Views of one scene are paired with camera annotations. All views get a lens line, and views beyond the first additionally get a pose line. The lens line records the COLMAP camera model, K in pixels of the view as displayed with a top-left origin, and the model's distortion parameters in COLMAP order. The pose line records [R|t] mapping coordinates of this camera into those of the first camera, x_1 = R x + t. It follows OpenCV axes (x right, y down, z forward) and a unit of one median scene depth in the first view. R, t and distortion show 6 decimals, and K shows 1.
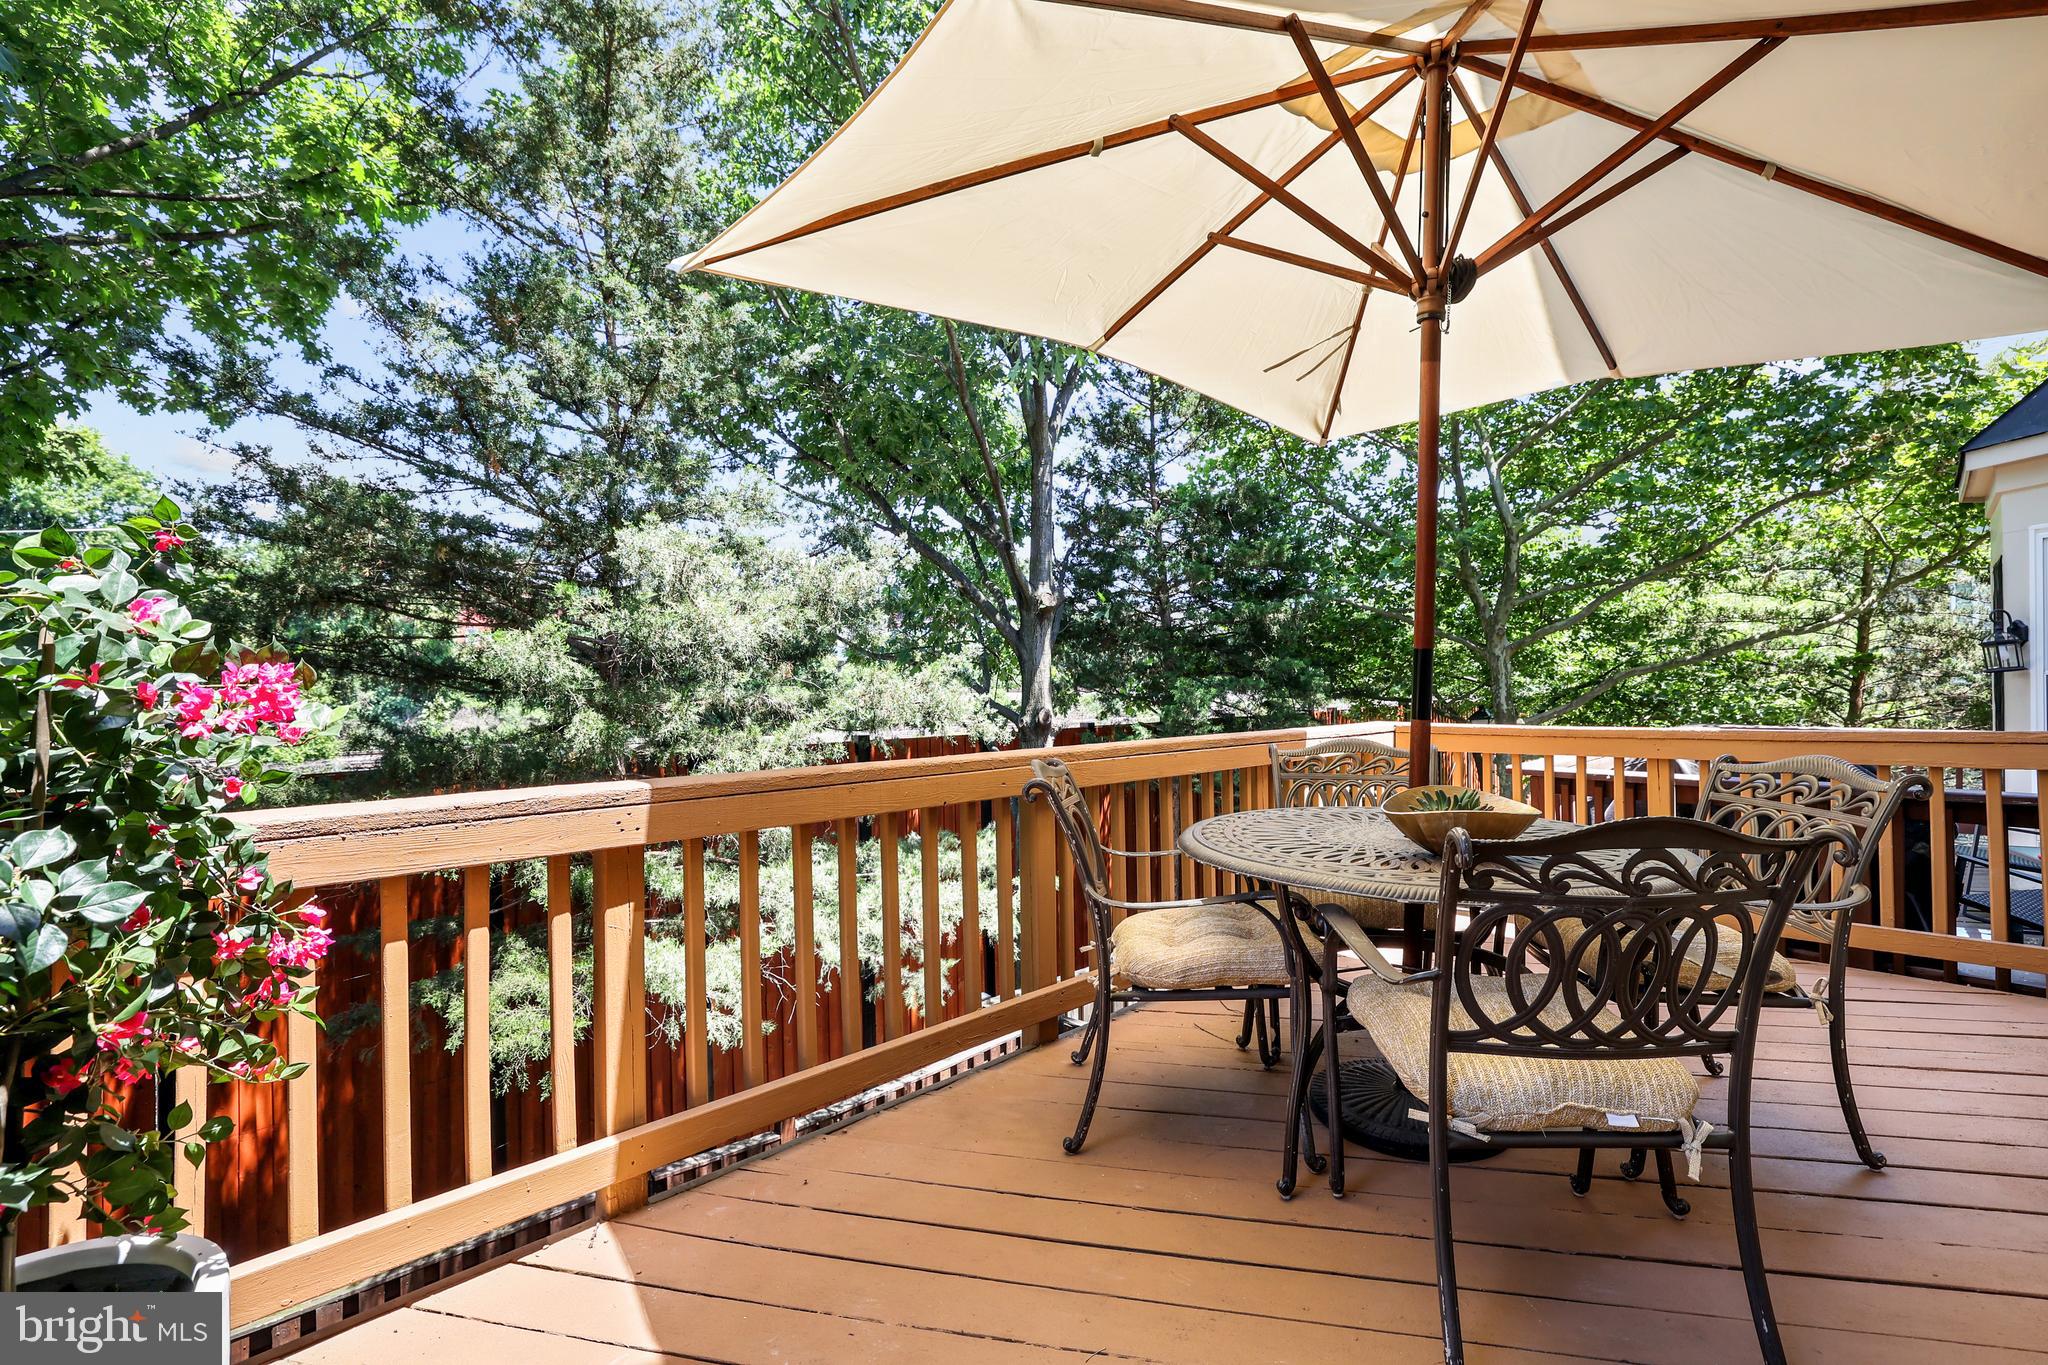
lens RADIAL K [[903.5, 0, 1020.2], [0, 903.5, 674.0], [0, 0, 1]] dist [-0.052708, 0.020387]
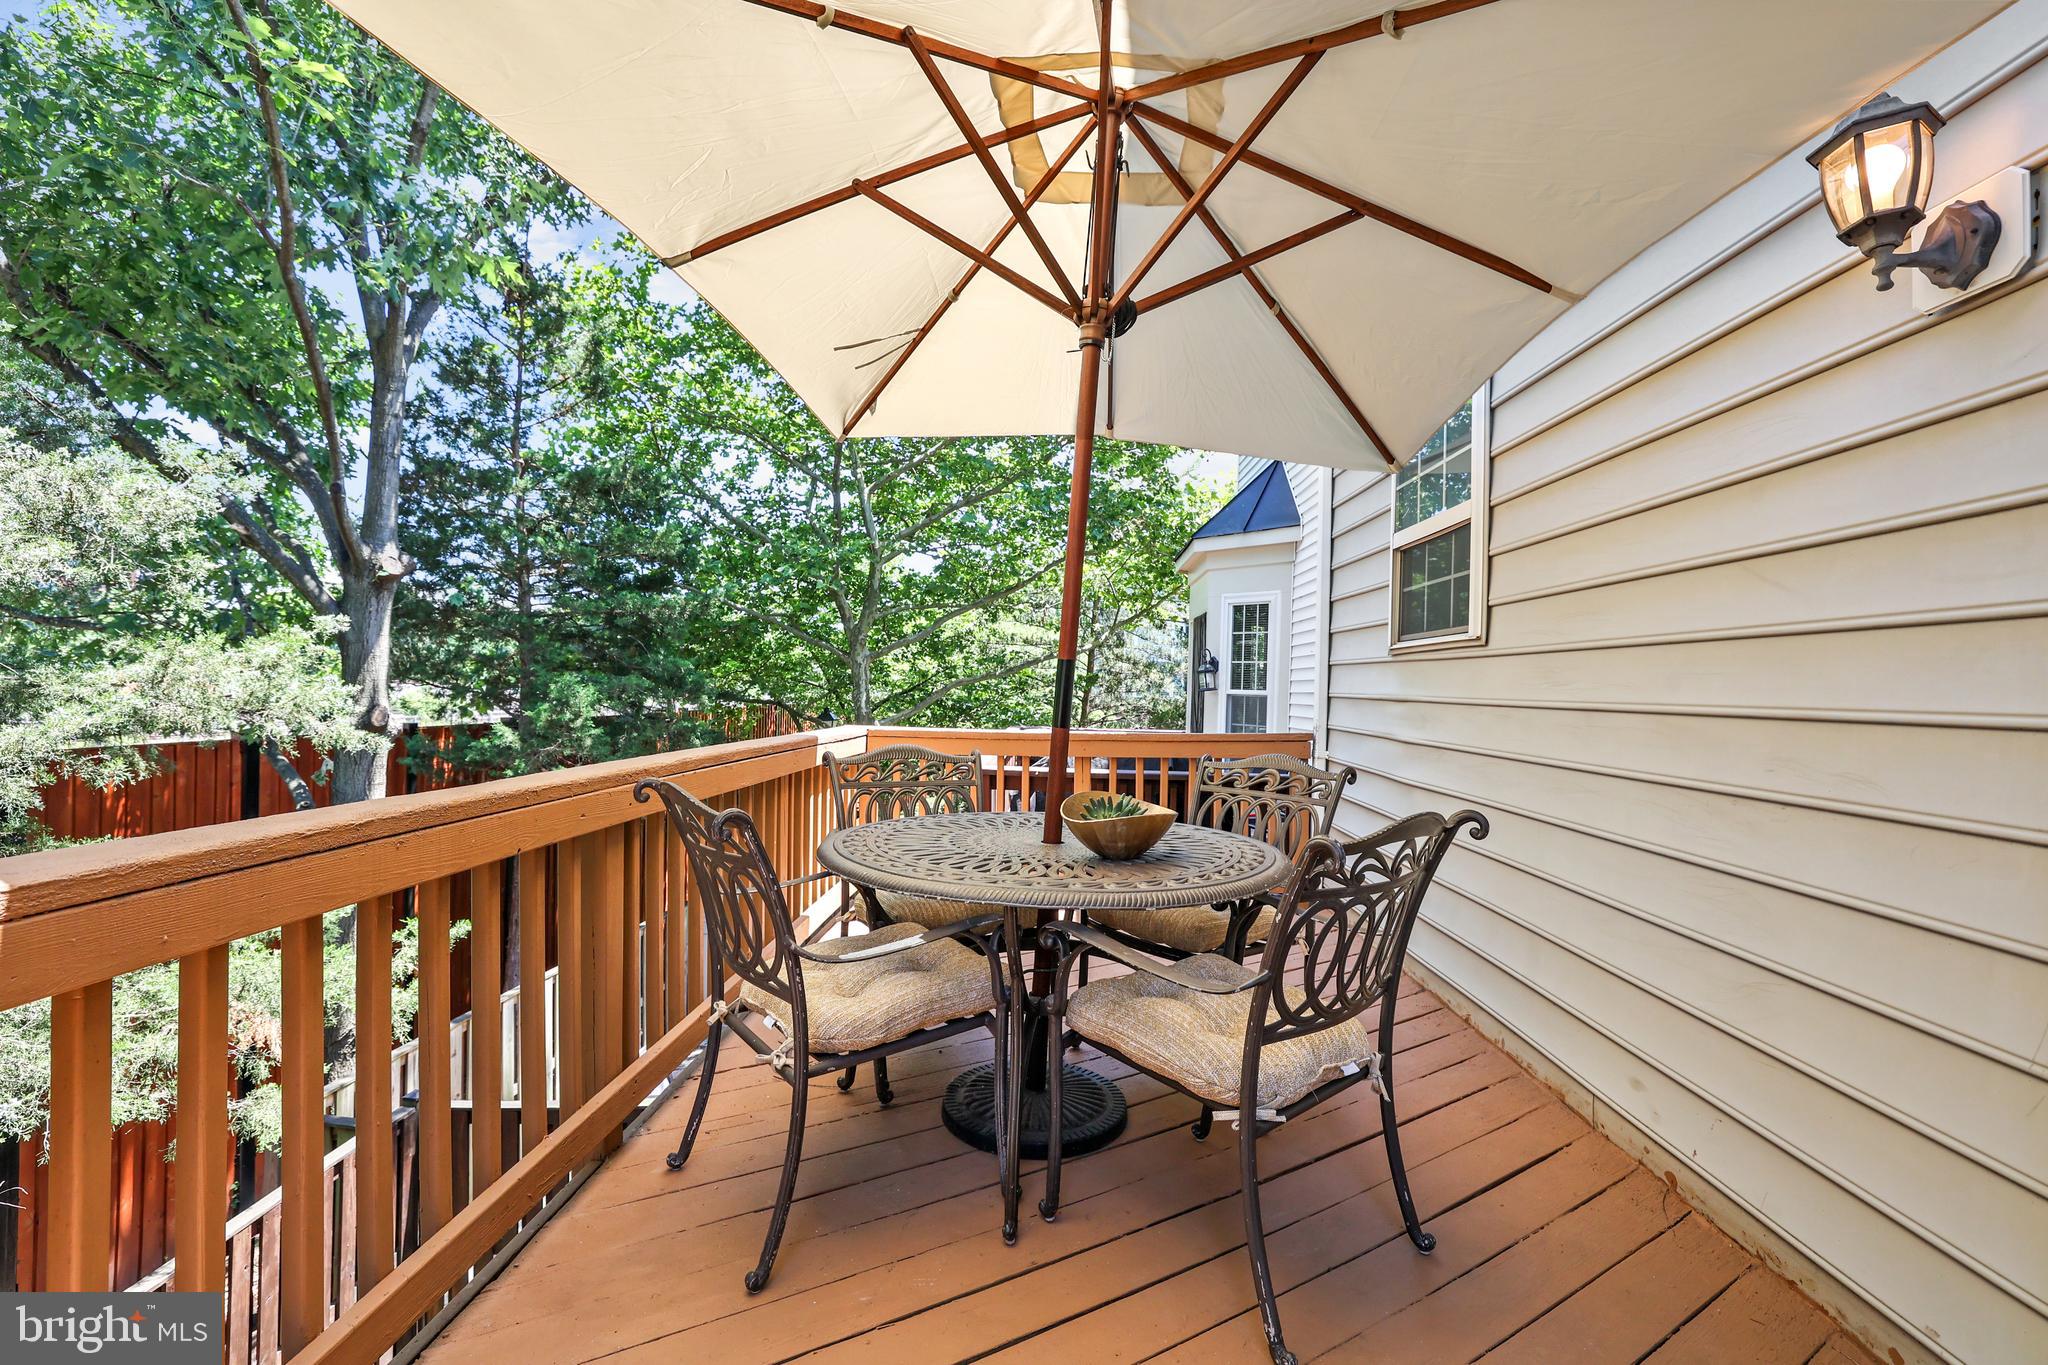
lens RADIAL K [[886.7, 0, 1024.0], [0, 886.7, 678.3], [0, 0, 1]] dist [-0.040954, 0.000069]
pose [[0.721755, 0.033975, 0.691315, -0.140826], [-0.037017, 0.999260, -0.010462, 0.002888], [-0.691158, -0.018040, 0.722478, 0.138945]]
